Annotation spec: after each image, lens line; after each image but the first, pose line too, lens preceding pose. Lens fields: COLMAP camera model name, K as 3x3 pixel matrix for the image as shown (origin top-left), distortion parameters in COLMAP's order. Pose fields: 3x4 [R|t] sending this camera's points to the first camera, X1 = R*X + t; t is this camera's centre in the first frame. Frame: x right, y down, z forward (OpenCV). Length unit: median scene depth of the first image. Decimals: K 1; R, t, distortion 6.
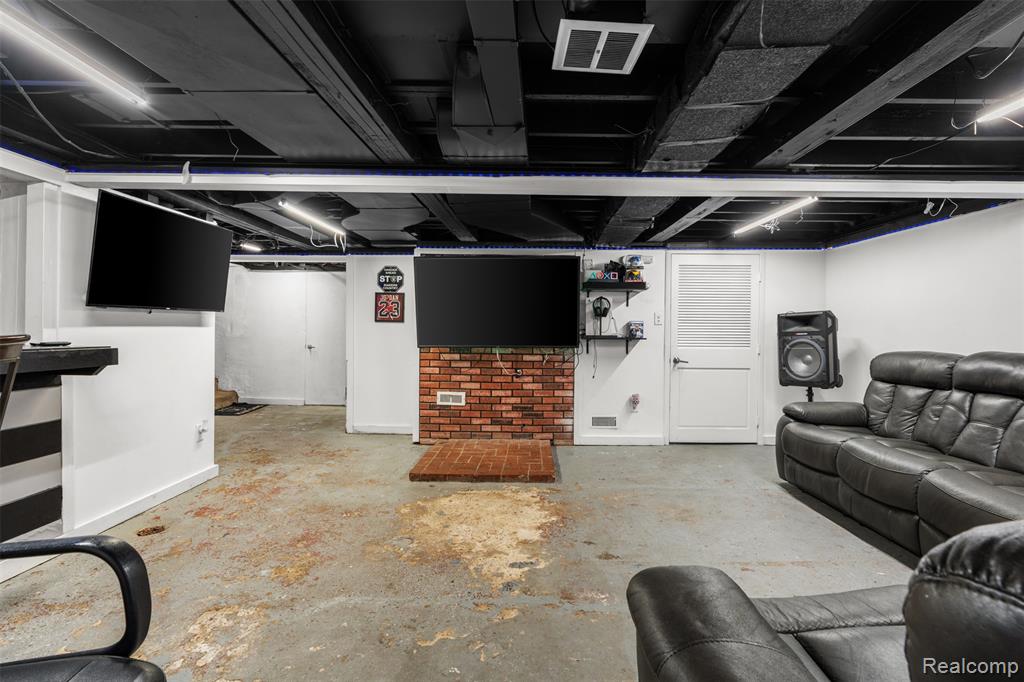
lens RADIAL K [[465.2, 0, 524.5], [0, 465.2, 332.1], [0, 0, 1]] dist [-0.000772, 0.000130]
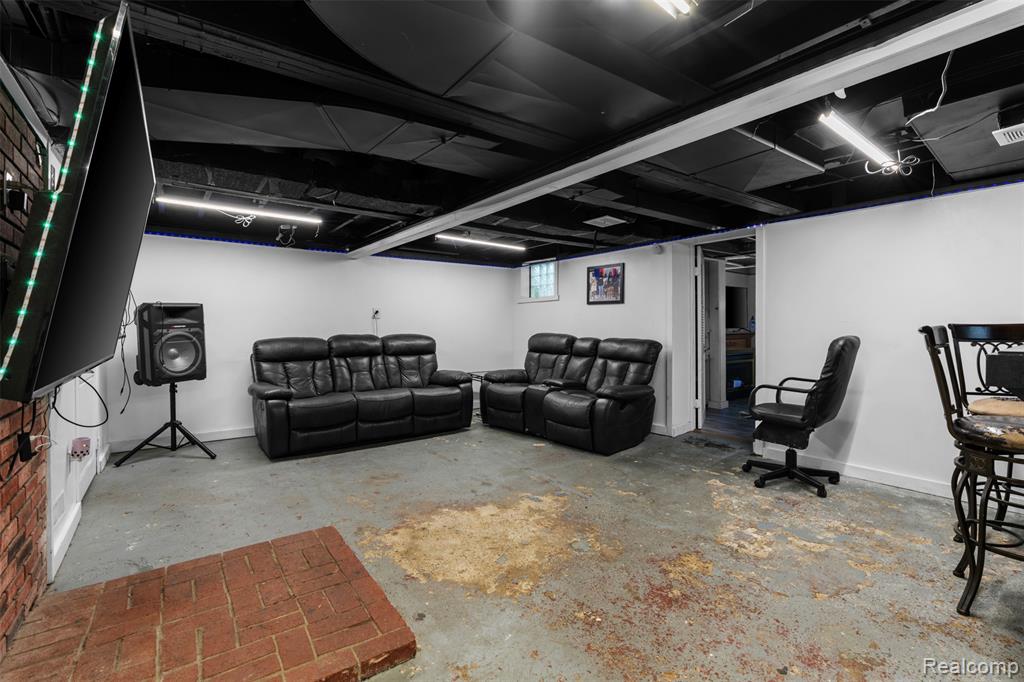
lens RADIAL K [[465.2, 0, 524.5], [0, 465.2, 332.1], [0, 0, 1]] dist [-0.000772, 0.000130]
pose [[-0.627792, -0.013797, 0.778259, -0.893592], [-0.000515, 0.999850, 0.017310, 0.000239], [-0.778381, 0.010466, -0.627705, 1.628158]]
